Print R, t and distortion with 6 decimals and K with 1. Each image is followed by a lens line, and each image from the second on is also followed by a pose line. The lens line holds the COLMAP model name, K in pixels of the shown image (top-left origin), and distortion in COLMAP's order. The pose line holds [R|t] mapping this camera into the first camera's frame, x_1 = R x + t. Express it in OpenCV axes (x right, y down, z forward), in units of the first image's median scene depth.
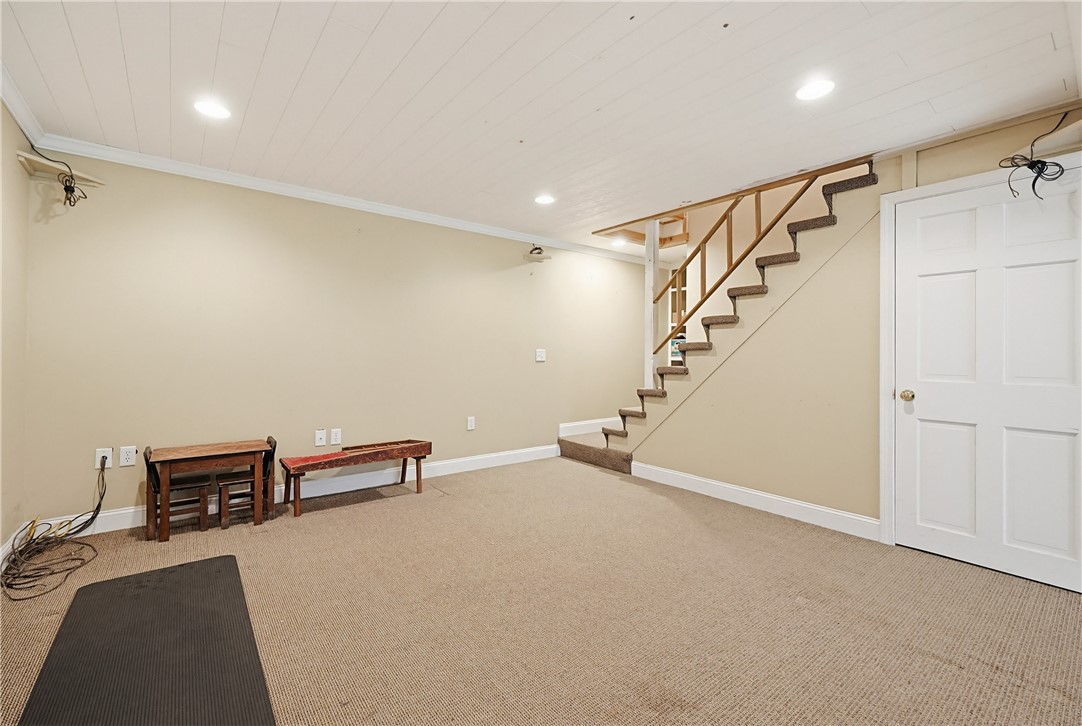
lens RADIAL K [[467.7, 0, 538.7], [0, 467.7, 354.0], [0, 0, 1]] dist [-0.006696, 0.000329]
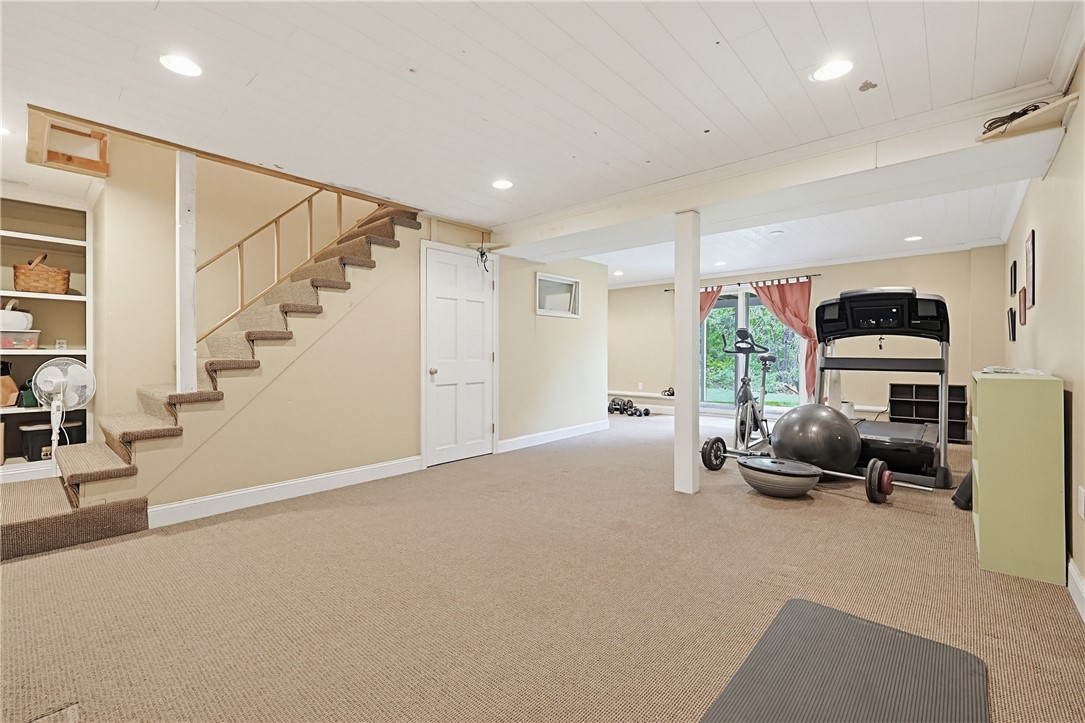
lens RADIAL K [[469.0, 0, 539.8], [0, 469.0, 358.1], [0, 0, 1]] dist [-0.006696, 0.000329]
pose [[-0.186383, -0.025217, 0.982154, -0.634468], [-0.005611, 0.999682, 0.024602, 0.001935], [-0.982461, -0.000925, -0.186465, 0.695654]]
